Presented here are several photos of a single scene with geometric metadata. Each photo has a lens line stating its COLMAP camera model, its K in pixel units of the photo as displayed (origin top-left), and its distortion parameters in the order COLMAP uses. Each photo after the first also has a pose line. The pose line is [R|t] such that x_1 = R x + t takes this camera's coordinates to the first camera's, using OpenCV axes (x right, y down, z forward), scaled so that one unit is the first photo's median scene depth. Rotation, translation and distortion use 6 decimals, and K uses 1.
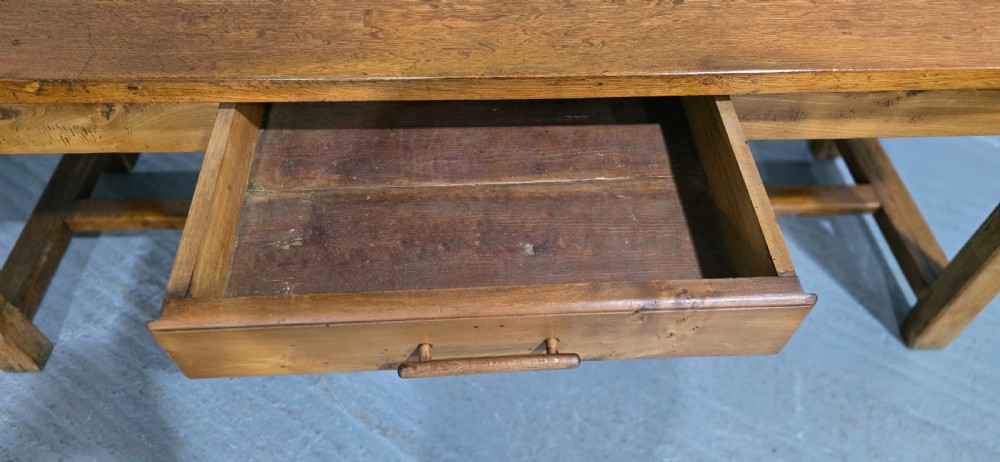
lens RADIAL K [[674.3, 0, 500.4], [0, 674.3, 222.9], [0, 0, 1]] dist [0.066065, -0.059200]
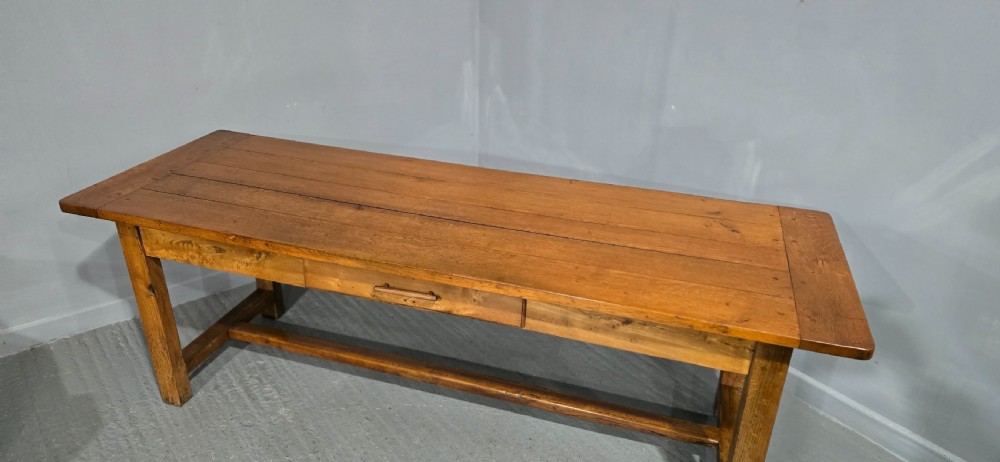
lens RADIAL K [[674.3, 0, 497.5], [0, 674.3, 234.3], [0, 0, 1]] dist [0.066065, -0.059200]
pose [[0.942469, 0.162657, -0.292054, 0.526820], [-0.264553, 0.896989, -0.354151, 0.230834], [0.204364, 0.411040, 0.888415, -0.556051]]
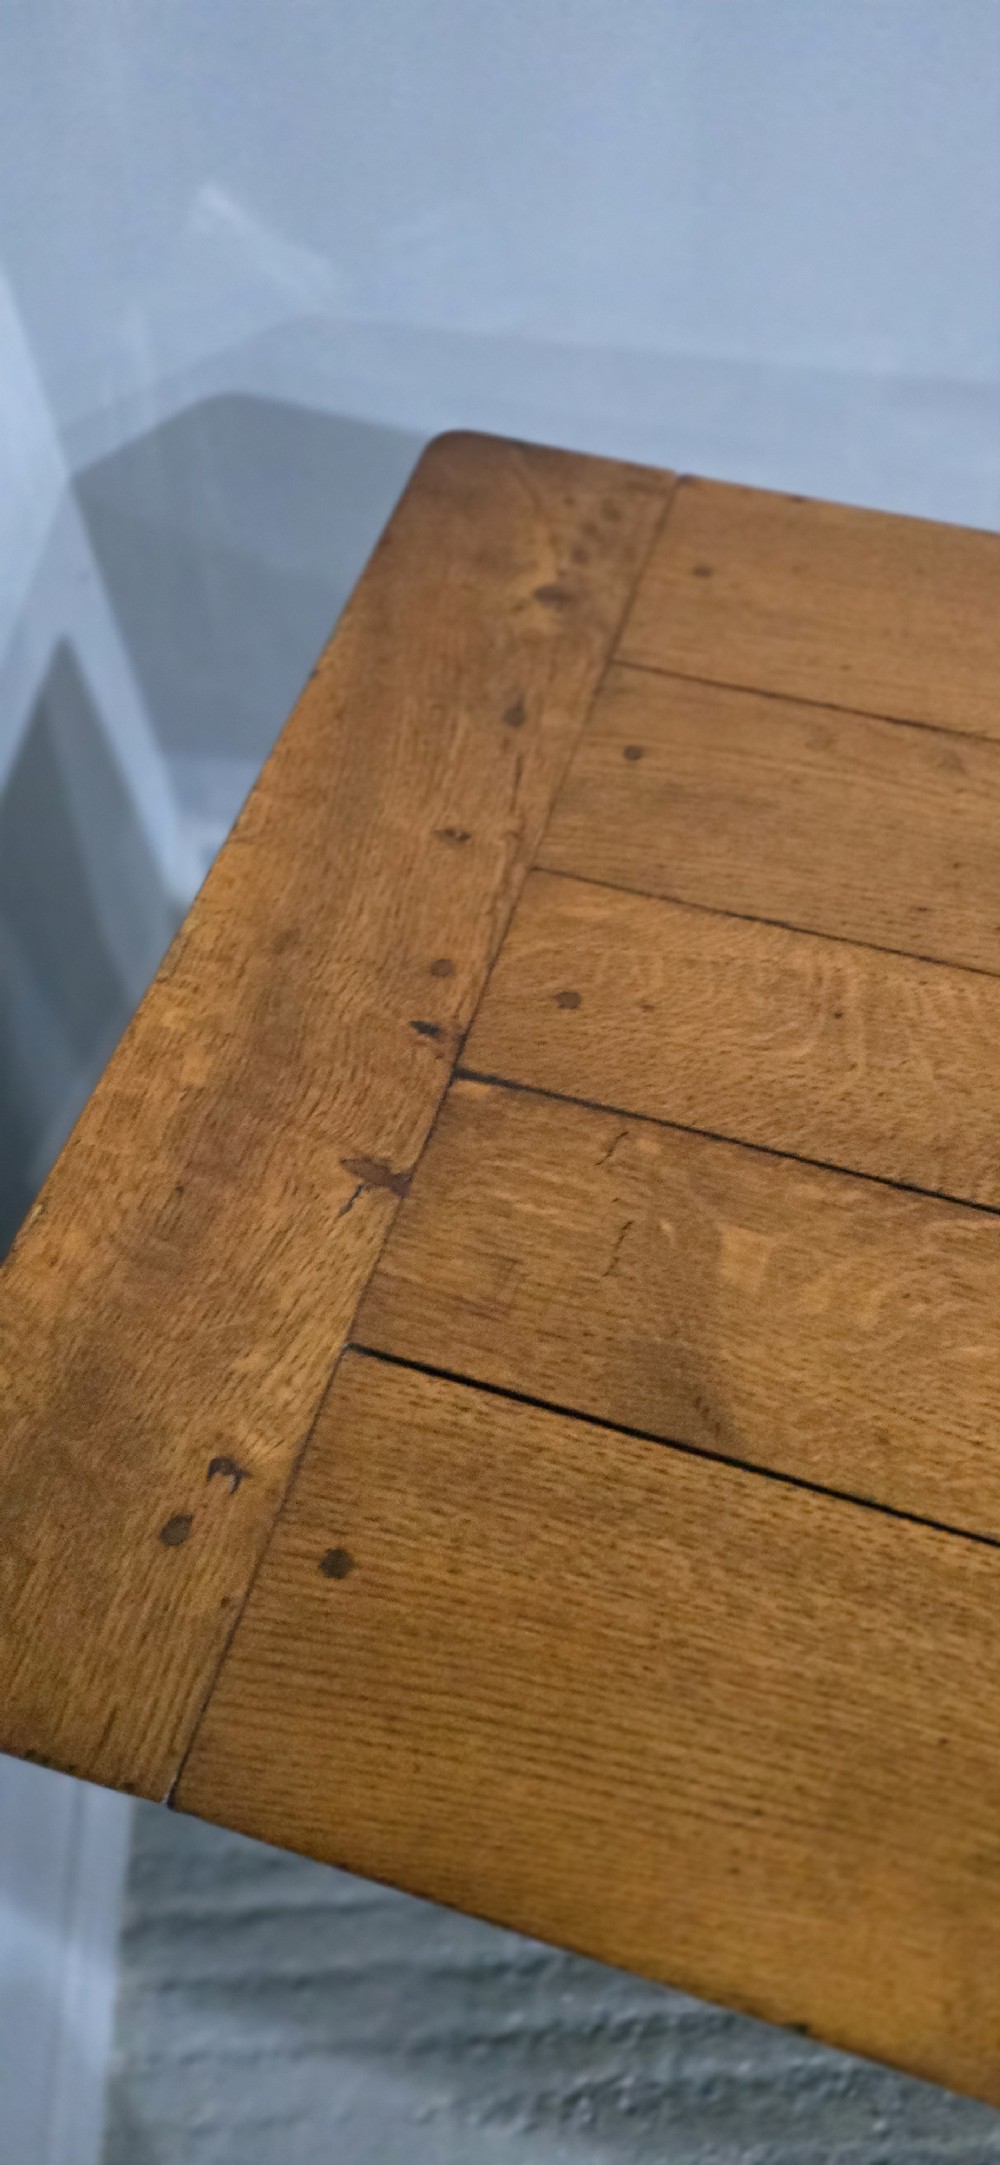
lens RADIAL K [[1459.8, 0, 498.8], [0, 1459.8, 1085.2], [0, 0, 1]] dist [0.066065, -0.059200]
pose [[0.941541, 0.278930, -0.188939, -0.630430], [-0.249625, 0.954223, 0.164759, -0.363778], [0.226246, -0.107964, 0.968068, 0.238983]]
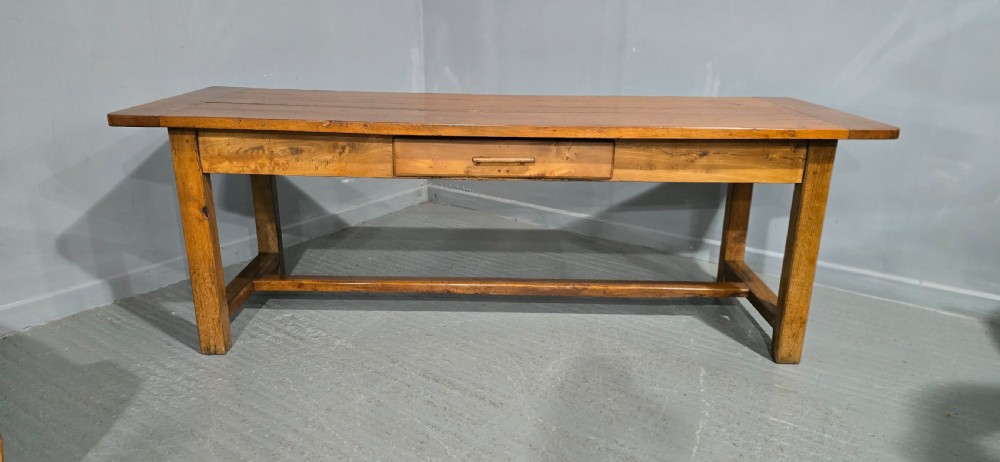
lens RADIAL K [[674.3, 0, 511.3], [0, 674.3, 230.5], [0, 0, 1]] dist [0.066065, -0.059200]
pose [[0.999502, 0.018962, -0.025223, 0.033856], [-0.029300, 0.854461, -0.518688, 0.793237], [0.011717, 0.519169, 0.854591, -0.510735]]
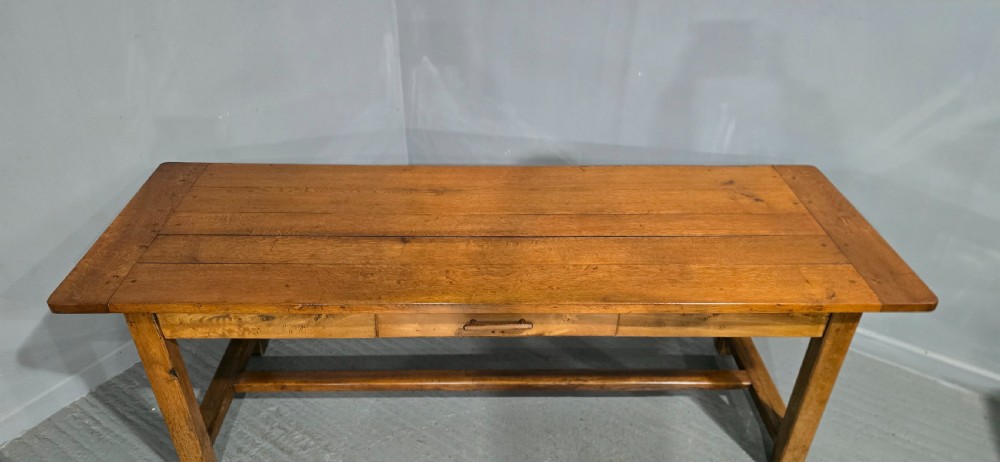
lens RADIAL K [[674.3, 0, 503.6], [0, 674.3, 234.7], [0, 0, 1]] dist [0.066065, -0.059200]
pose [[0.999888, 0.014010, -0.005217, -0.007609], [-0.014910, 0.959849, -0.280119, 0.103823], [0.001083, 0.280166, 0.959951, -0.662153]]
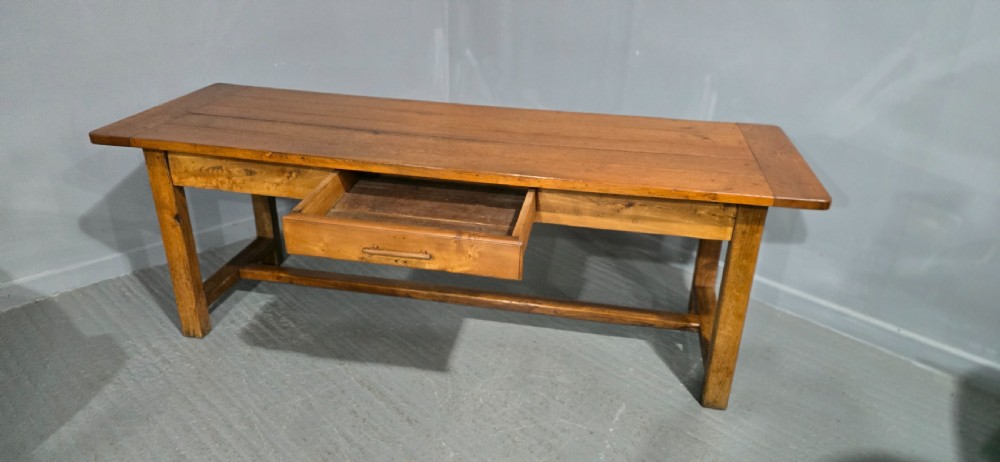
lens RADIAL K [[674.3, 0, 507.2], [0, 674.3, 234.9], [0, 0, 1]] dist [0.066065, -0.059200]
pose [[0.977696, 0.108366, -0.179911, 0.424259], [-0.173191, 0.900561, -0.398742, 0.562714], [0.118811, 0.421008, 0.899242, -0.655555]]
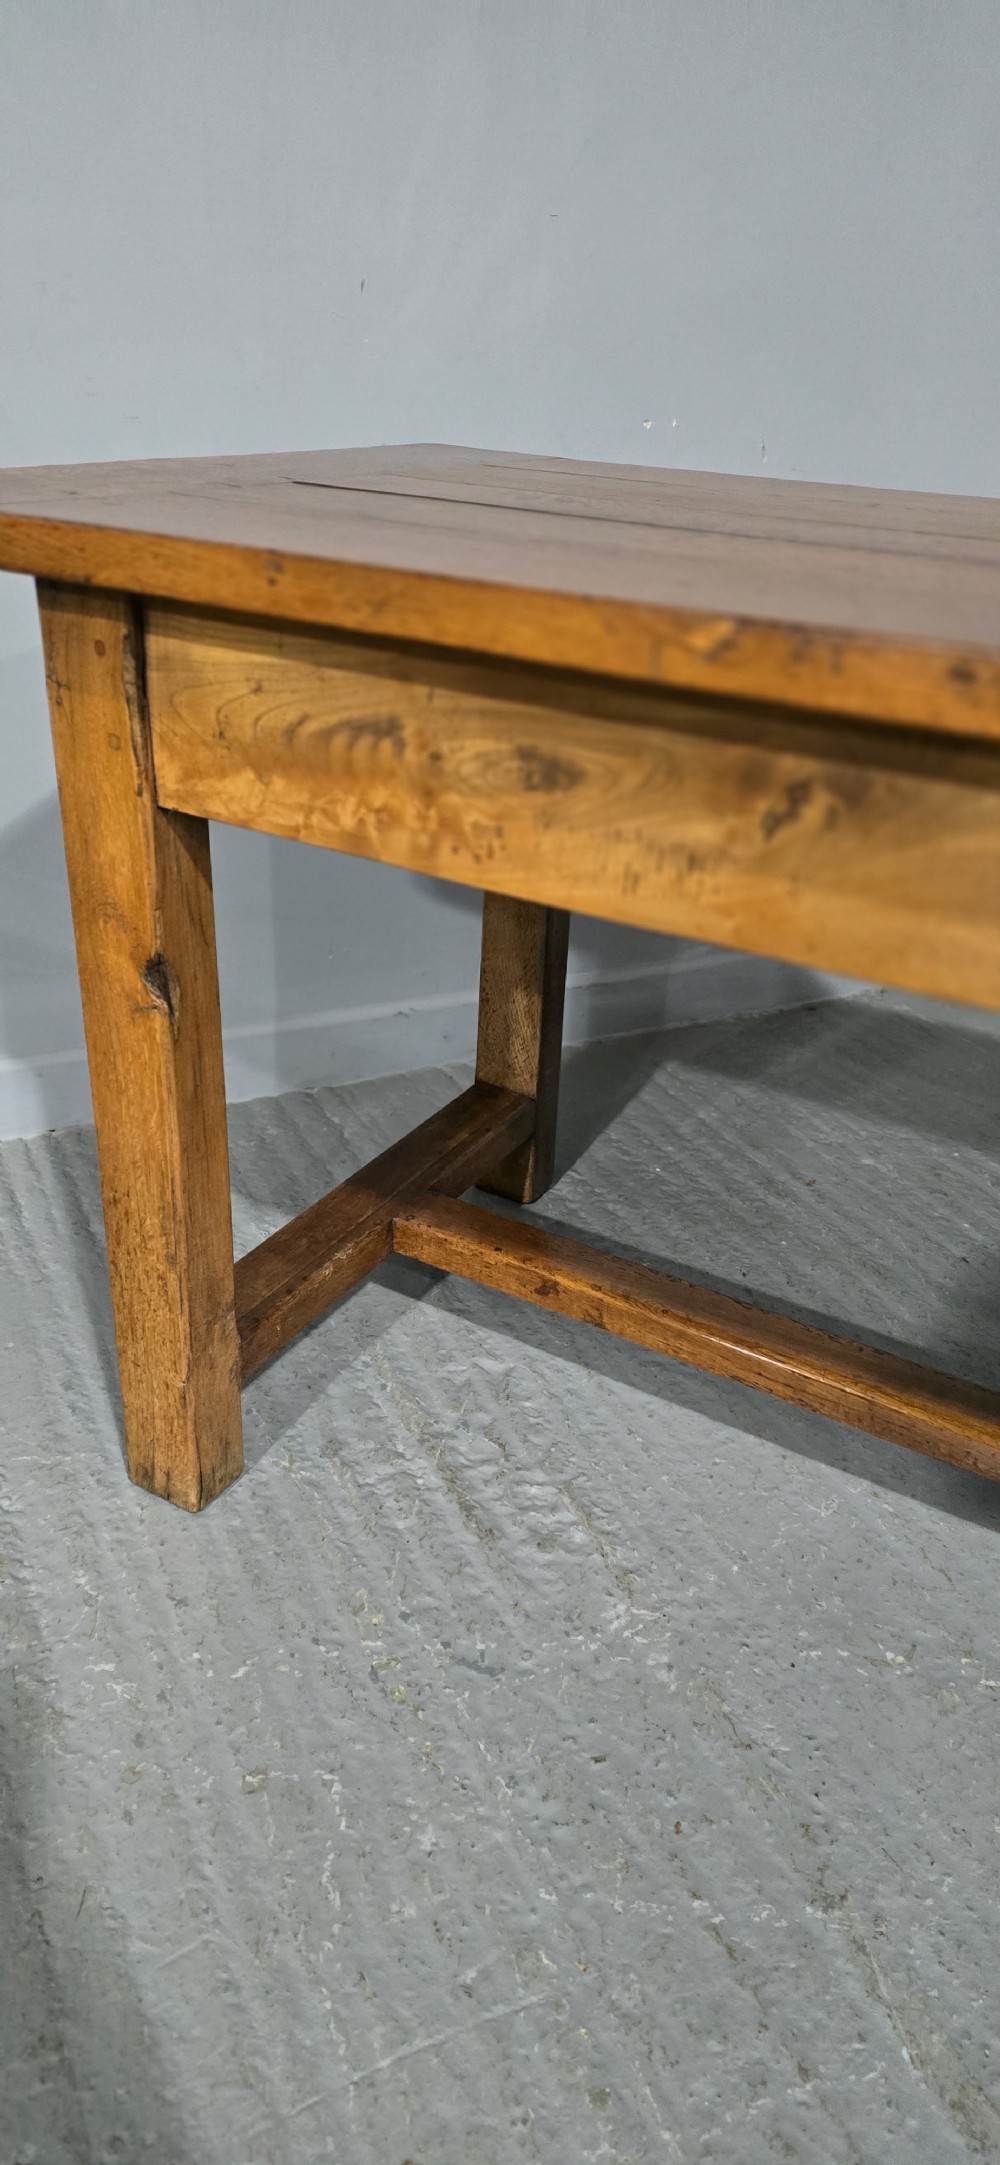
lens RADIAL K [[1459.8, 0, 478.8], [0, 1459.8, 1070.3], [0, 0, 1]] dist [0.066065, -0.059200]
pose [[0.843800, 0.264469, -0.466966, -0.193511], [-0.428993, 0.855209, -0.290830, 0.177477], [0.322438, 0.445728, 0.835081, 0.212255]]
